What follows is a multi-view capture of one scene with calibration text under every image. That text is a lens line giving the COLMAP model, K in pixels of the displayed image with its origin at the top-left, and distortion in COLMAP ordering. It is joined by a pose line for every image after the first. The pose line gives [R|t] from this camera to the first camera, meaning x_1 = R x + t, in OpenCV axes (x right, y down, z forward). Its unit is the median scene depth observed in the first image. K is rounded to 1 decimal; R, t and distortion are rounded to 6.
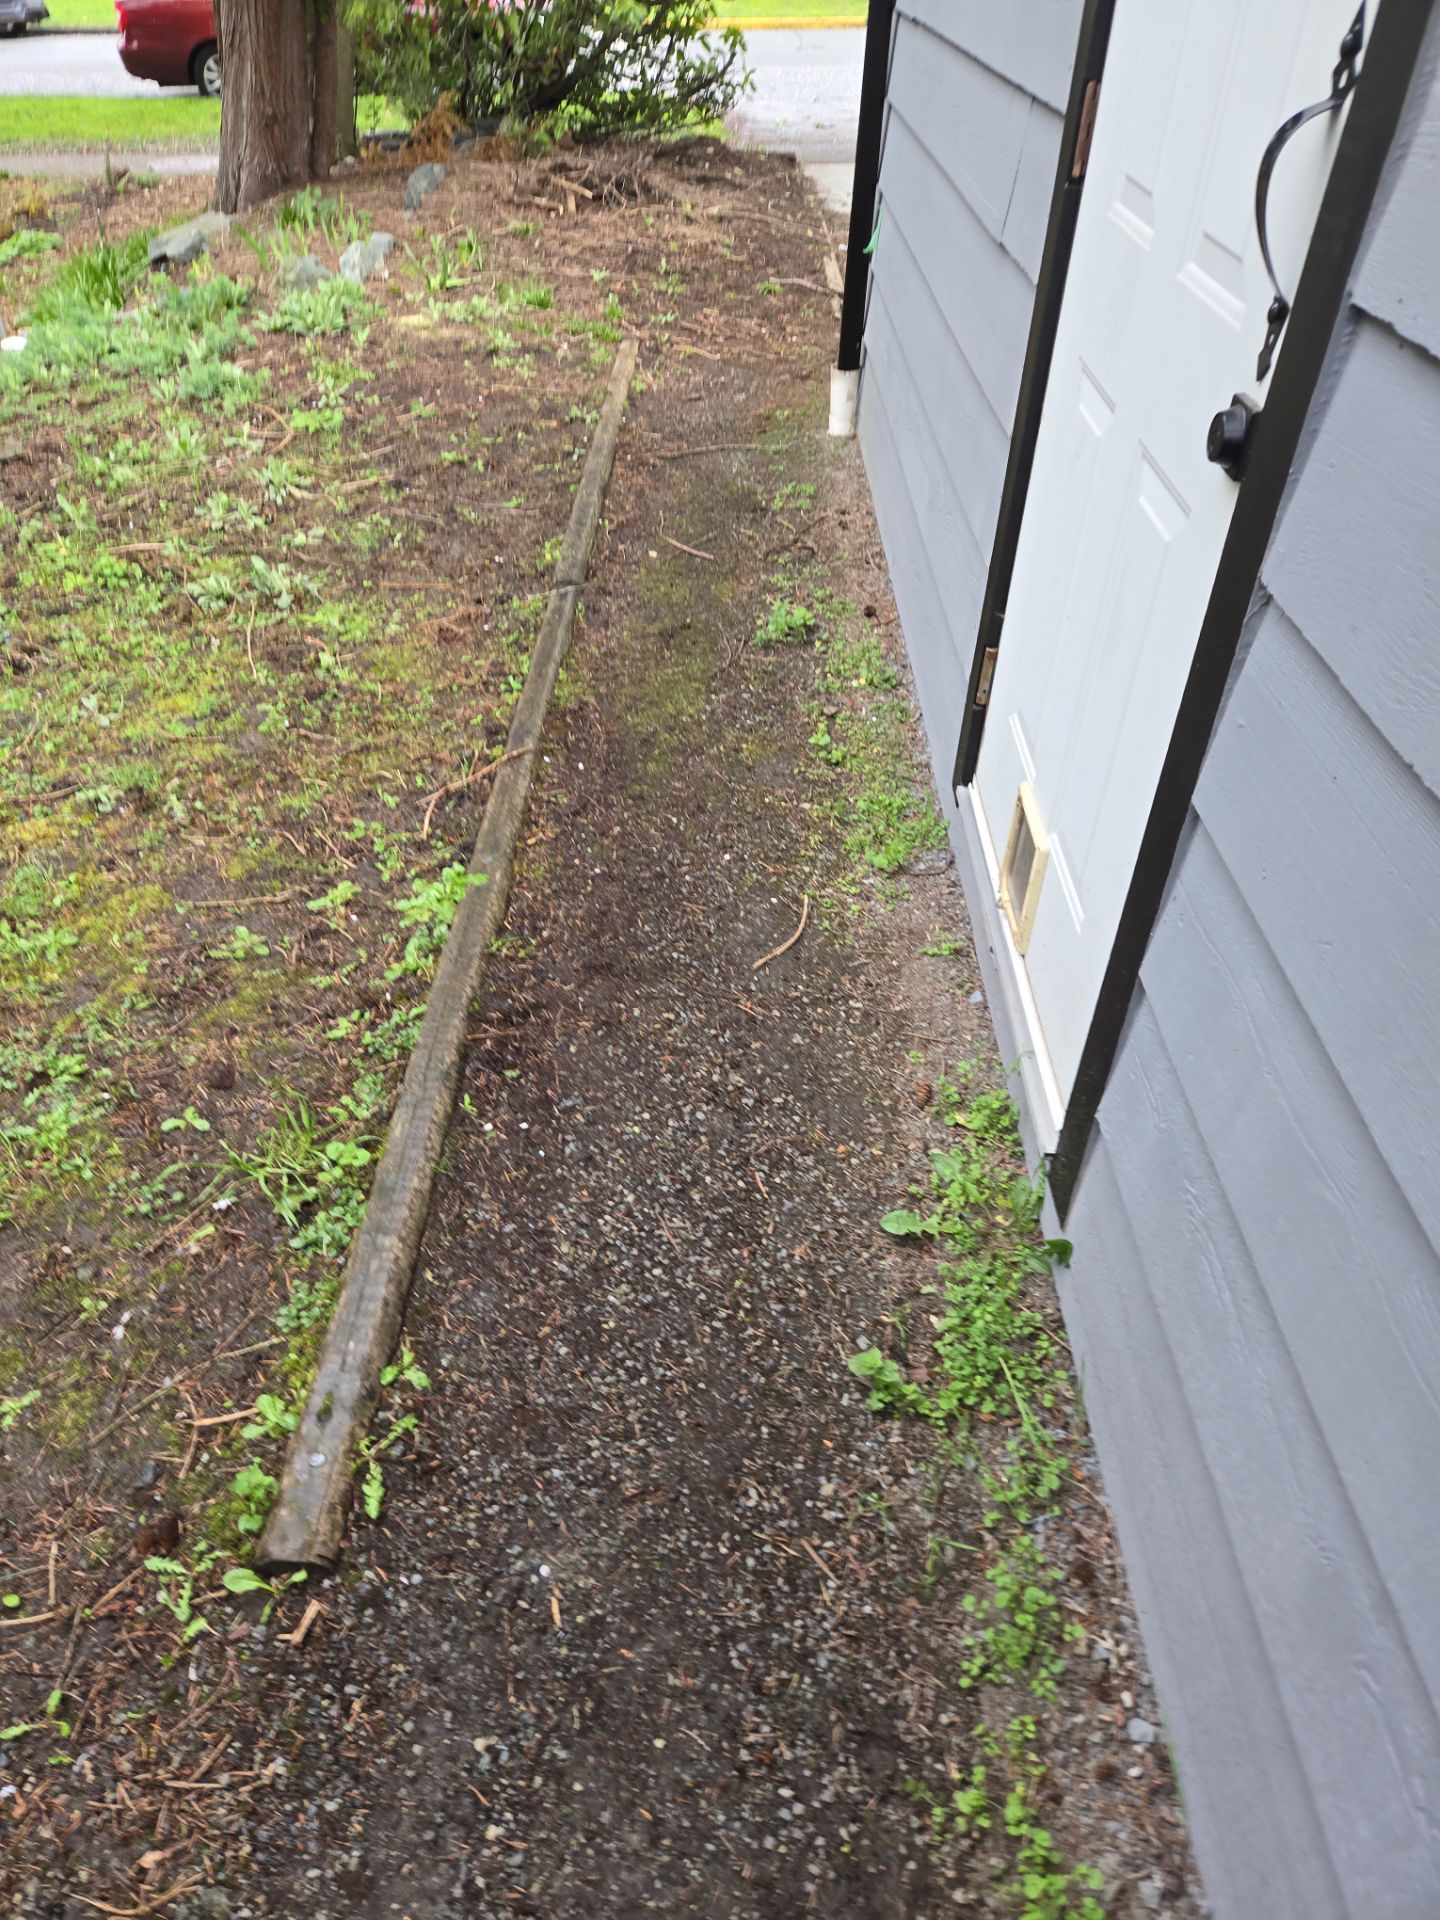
lens RADIAL K [[1293.7, 0, 719.7], [0, 1293.7, 959.3], [0, 0, 1]] dist [-0.002216, -0.001113]
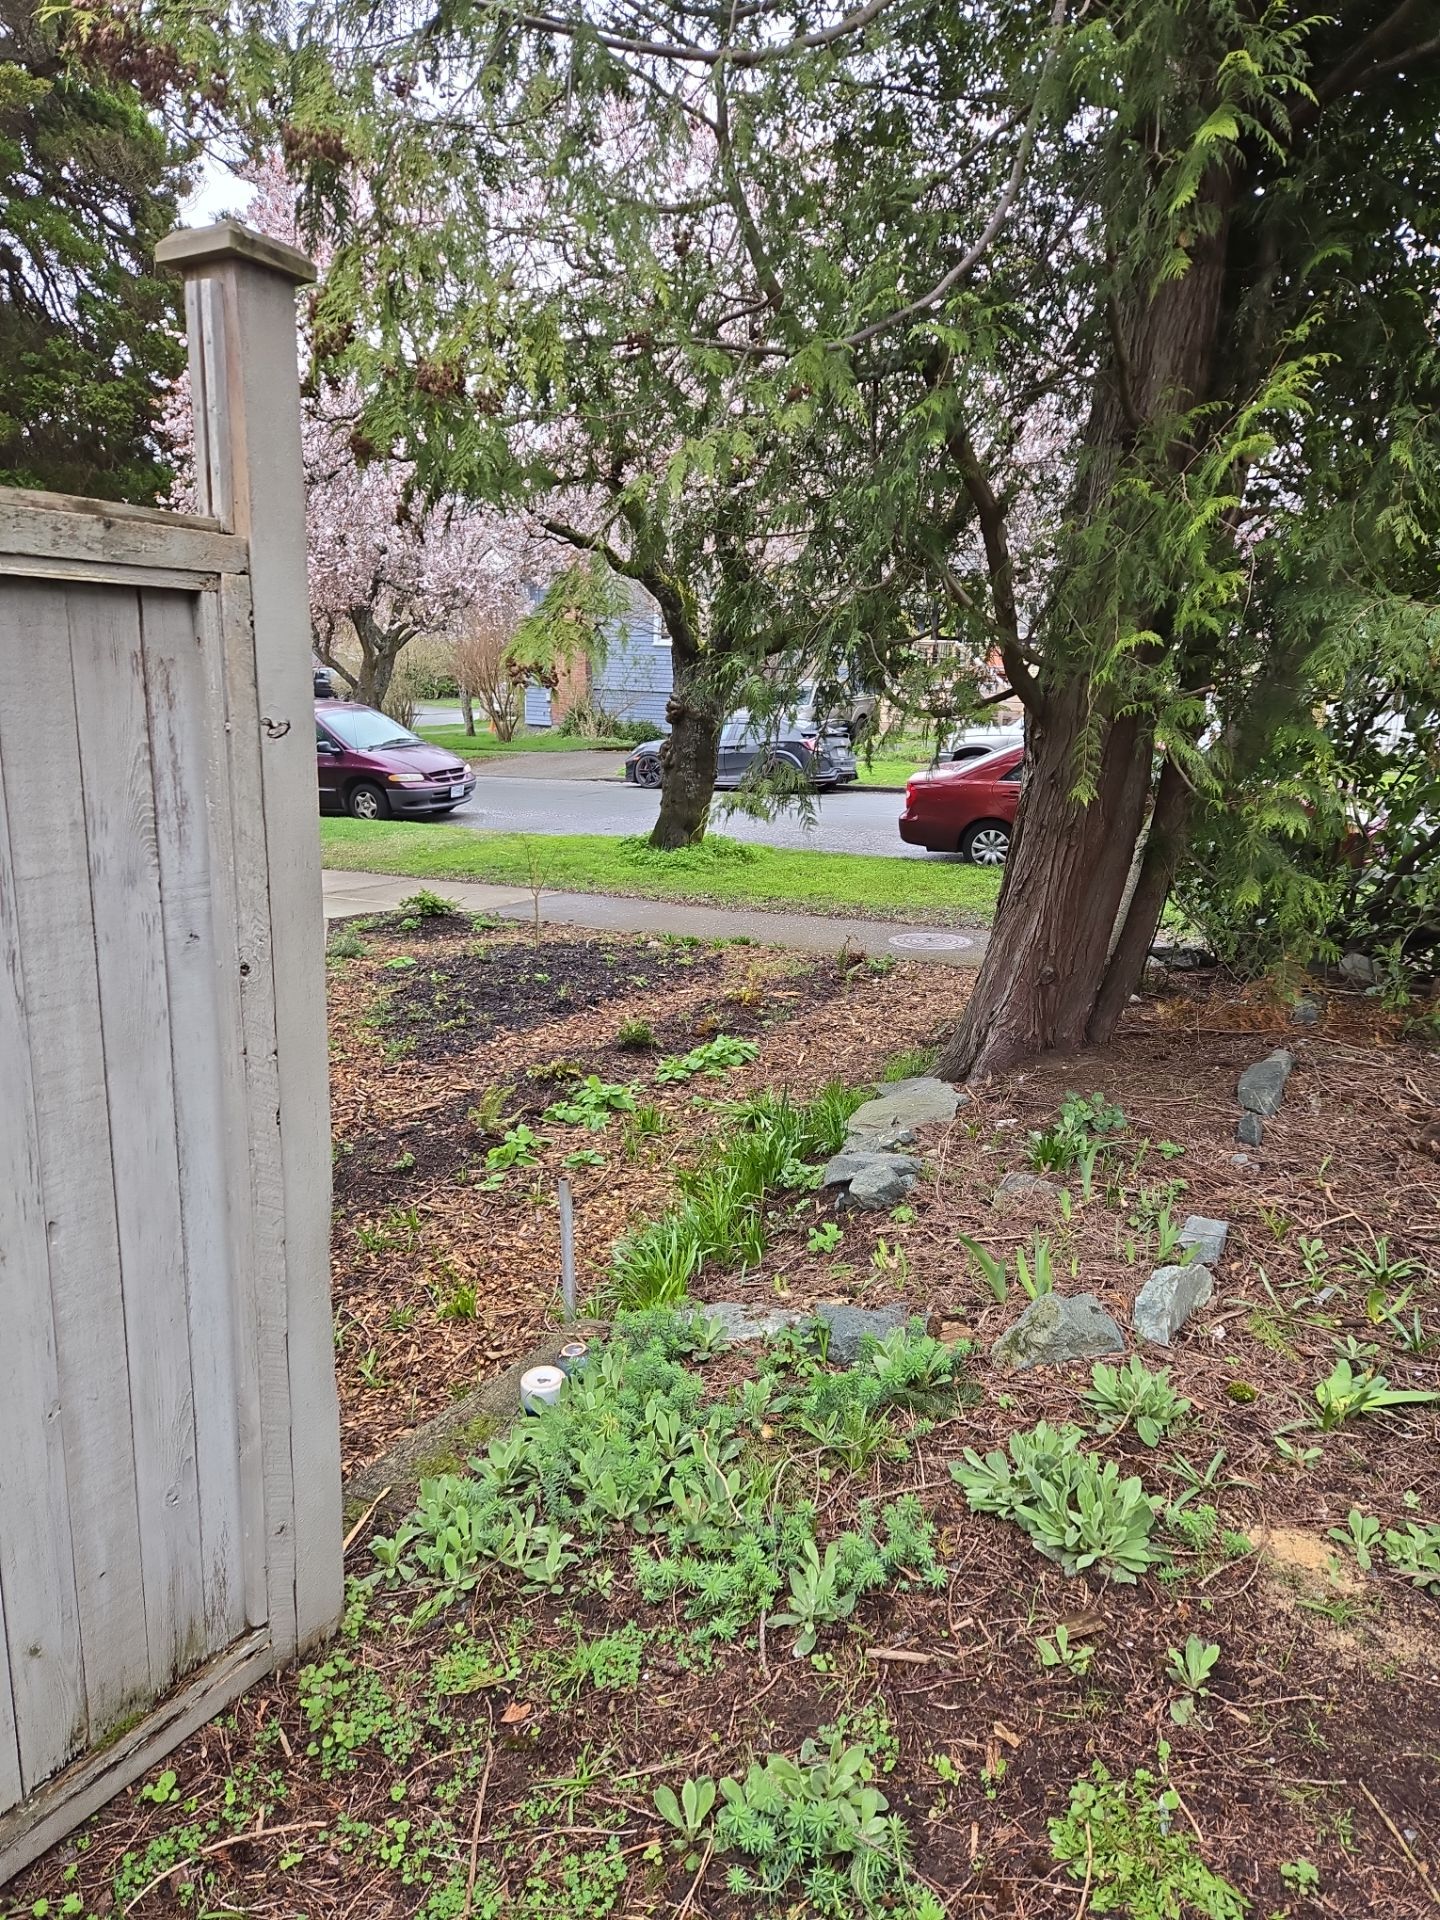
lens RADIAL K [[1293.7, 0, 718.6], [0, 1293.7, 960.2], [0, 0, 1]] dist [-0.002216, -0.001113]
pose [[0.871505, 0.094977, -0.481101, -0.115606], [-0.307692, 0.869823, -0.385661, -0.232821], [0.381843, 0.484136, 0.787279, 0.258954]]
